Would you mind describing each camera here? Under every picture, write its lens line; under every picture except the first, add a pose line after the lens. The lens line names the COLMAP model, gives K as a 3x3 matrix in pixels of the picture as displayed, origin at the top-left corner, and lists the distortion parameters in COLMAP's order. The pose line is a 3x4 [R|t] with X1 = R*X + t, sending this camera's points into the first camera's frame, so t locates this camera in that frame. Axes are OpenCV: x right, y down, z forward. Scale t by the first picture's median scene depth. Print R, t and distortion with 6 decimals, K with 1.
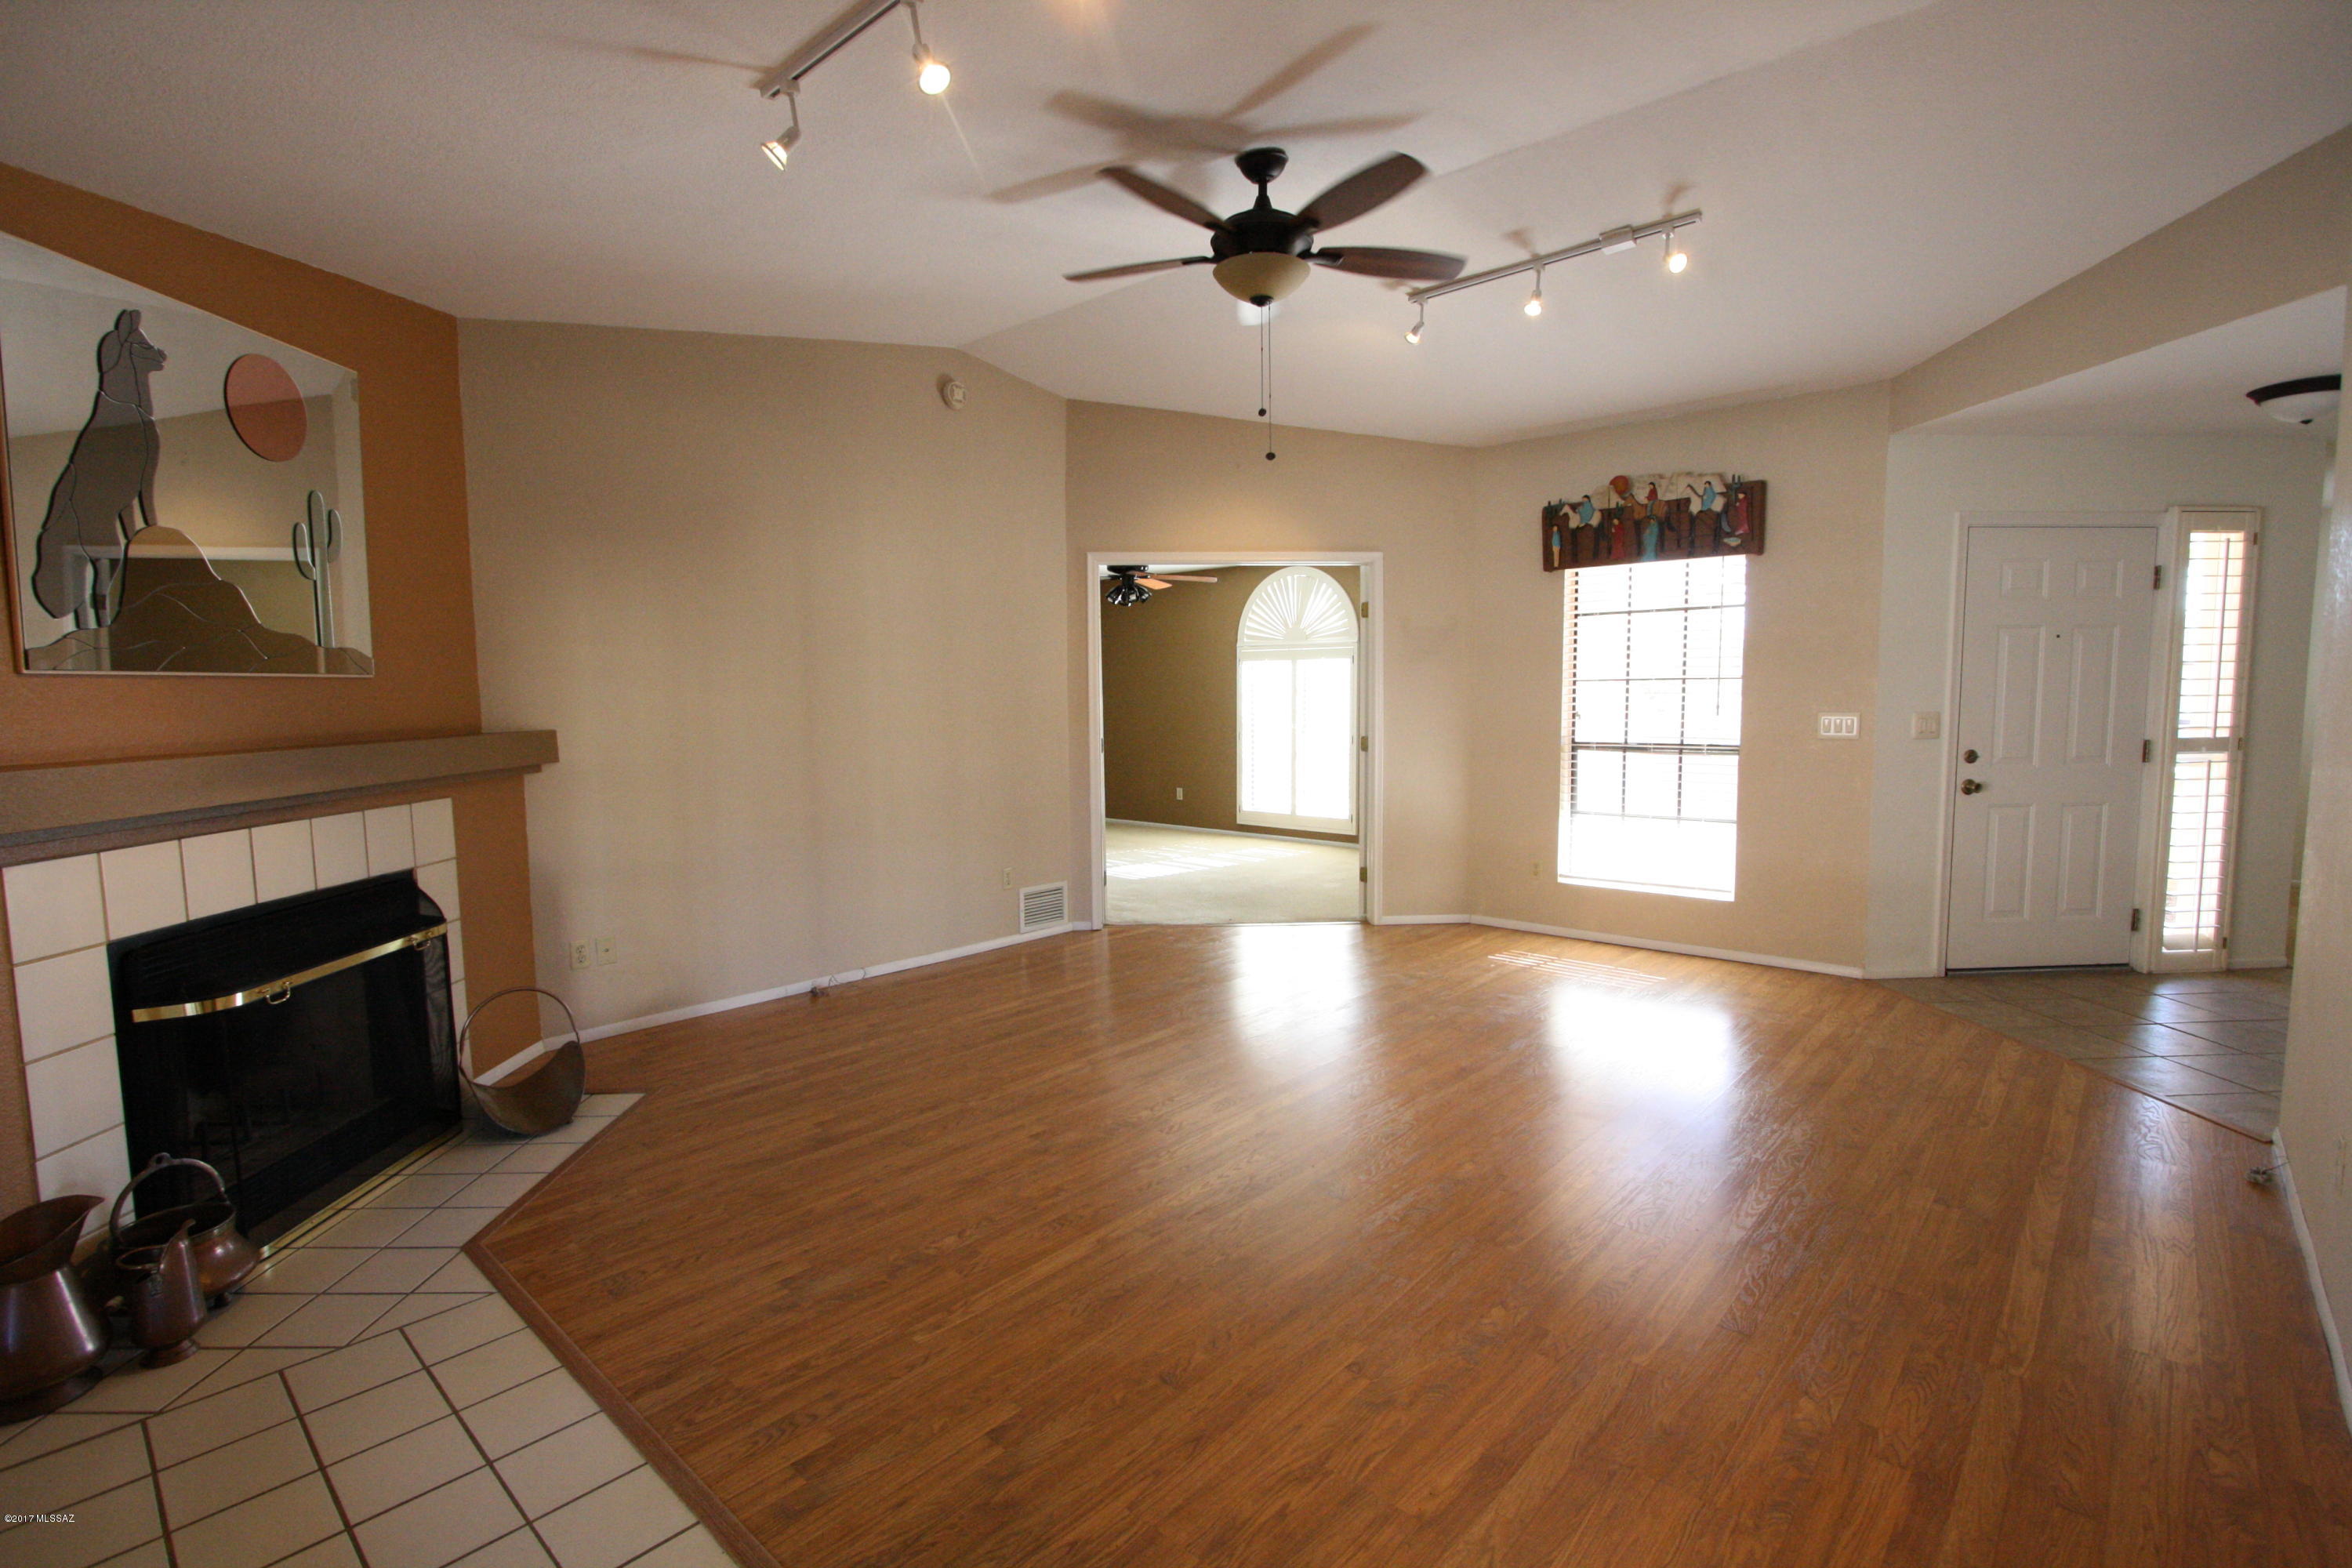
lens RADIAL K [[1094.4, 0, 1164.4], [0, 1094.4, 790.0], [0, 0, 1]] dist [-0.018248, 0.001400]
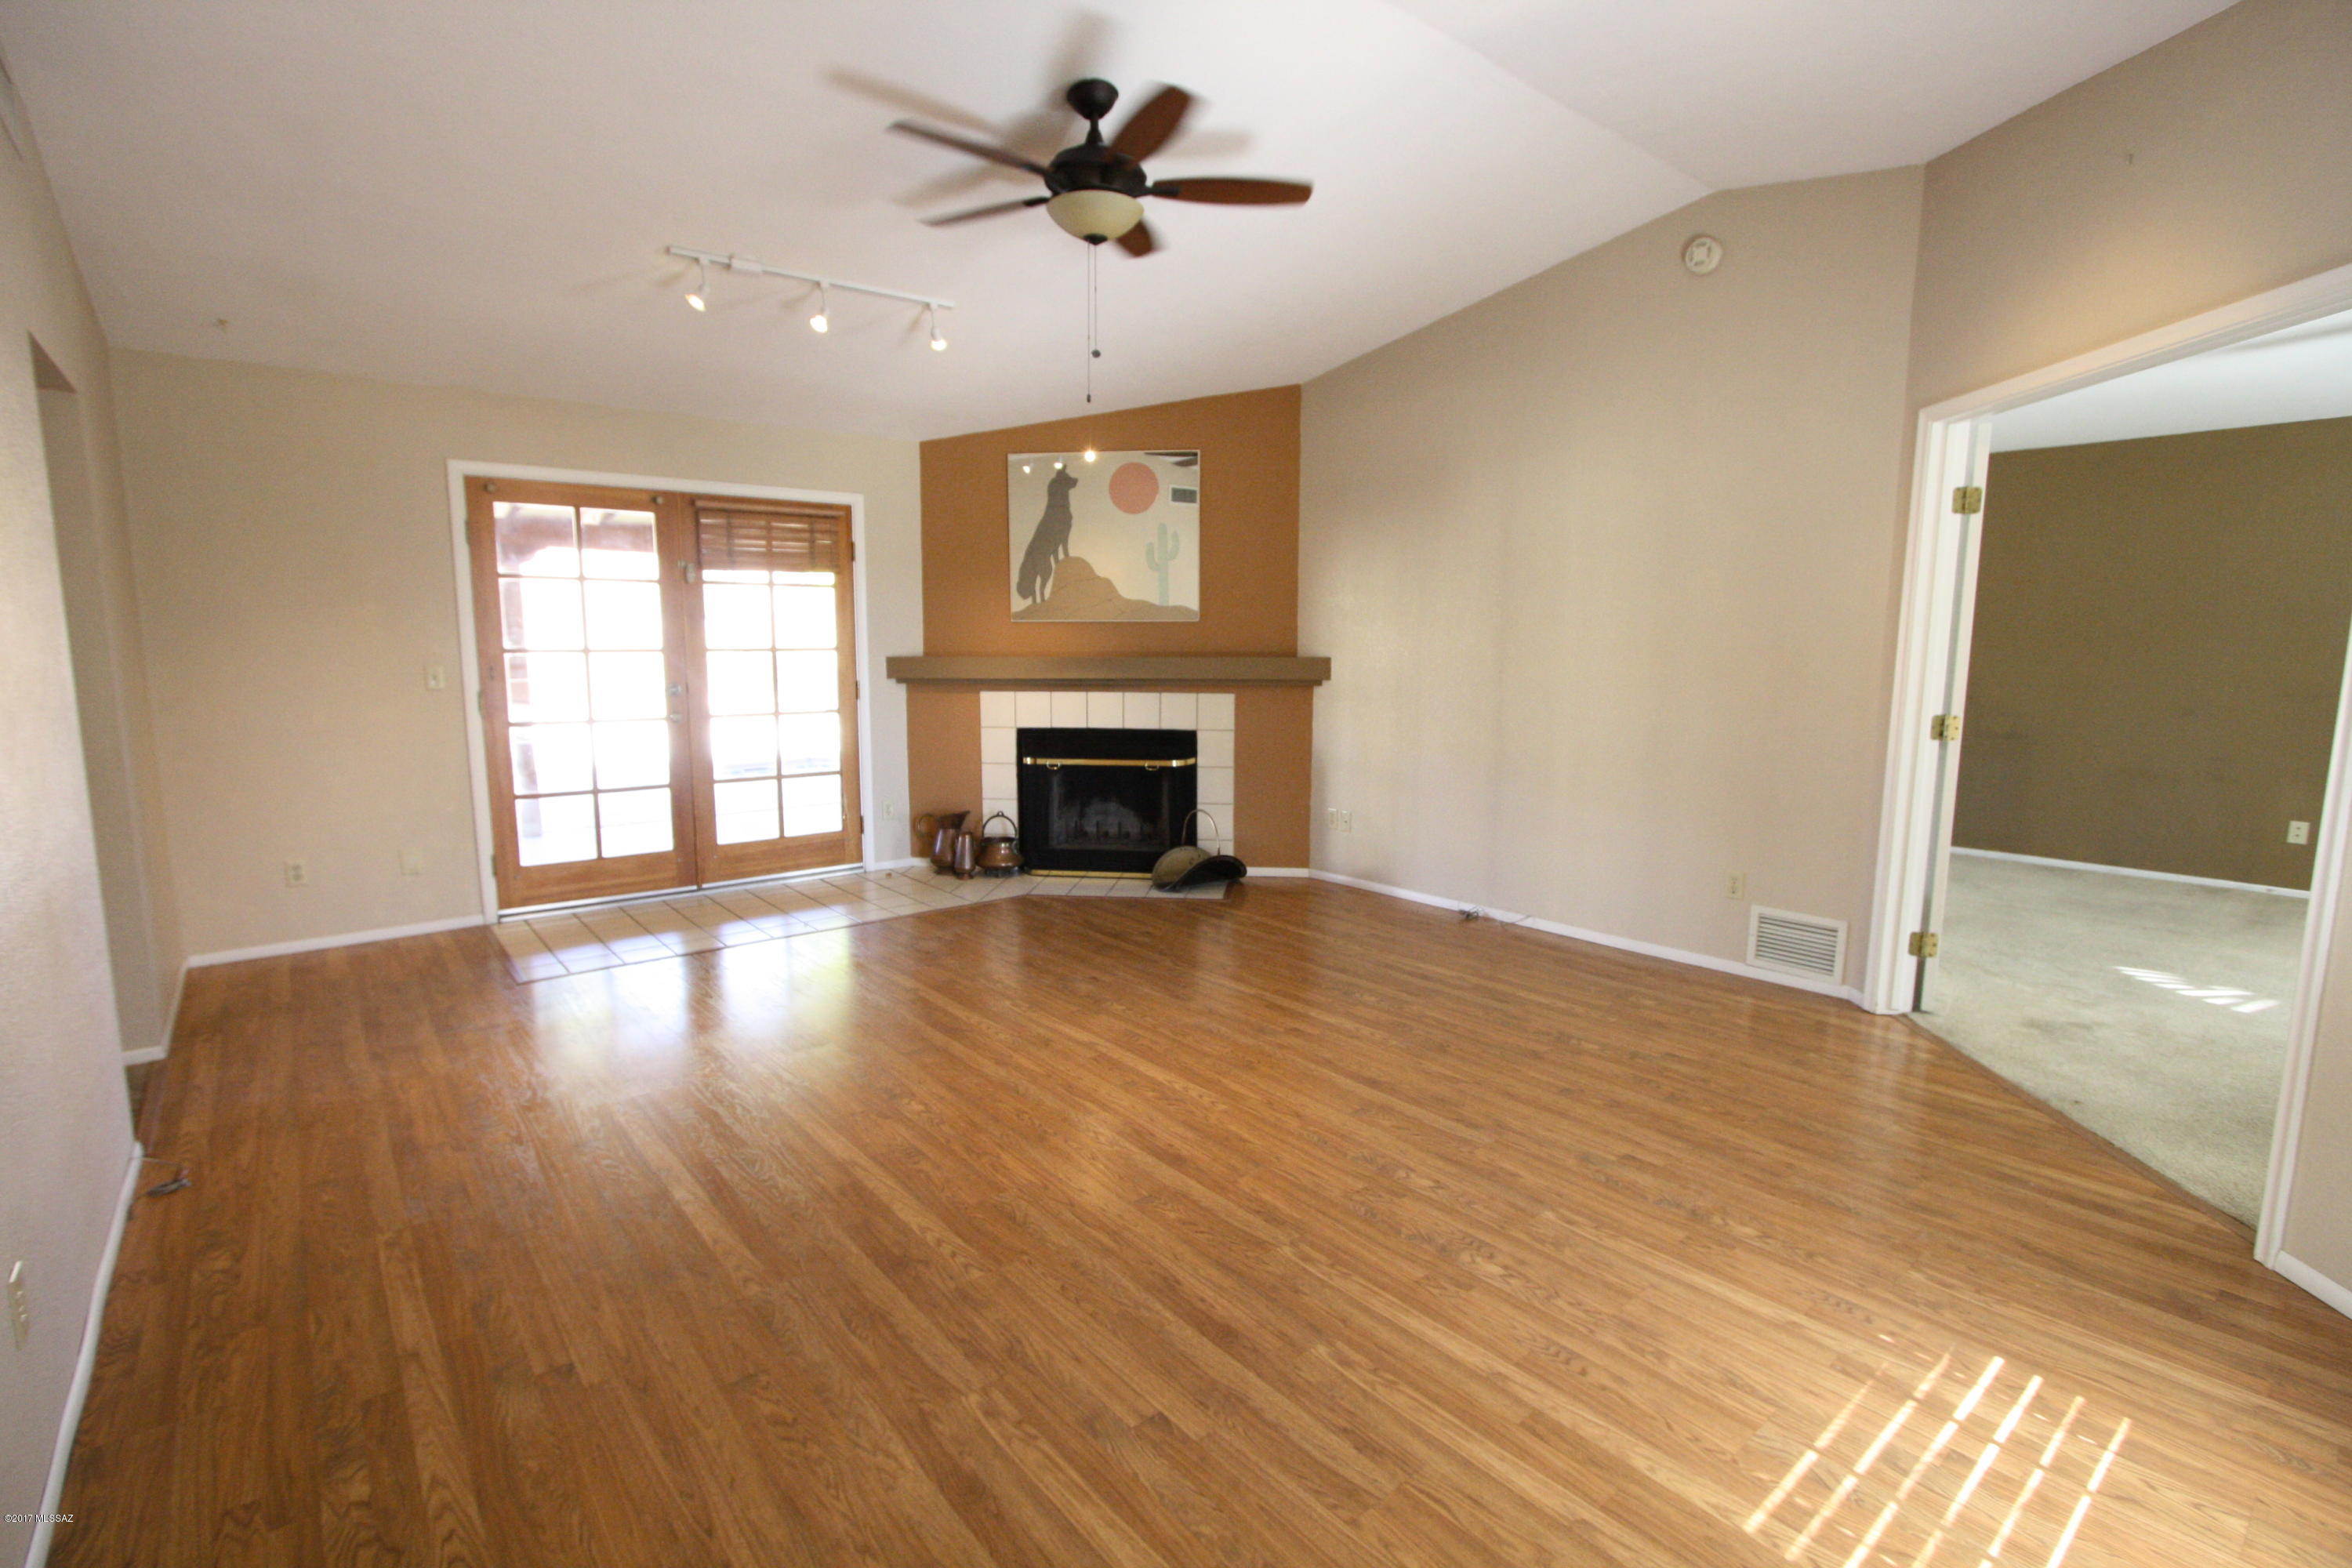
lens RADIAL K [[1094.4, 0, 1164.4], [0, 1094.4, 790.0], [0, 0, 1]] dist [-0.018248, 0.001400]
pose [[-0.139993, 0.149616, -0.978784, 1.013493], [-0.090086, 0.982494, 0.163067, -0.111523], [0.986046, 0.111003, -0.124064, 1.116744]]
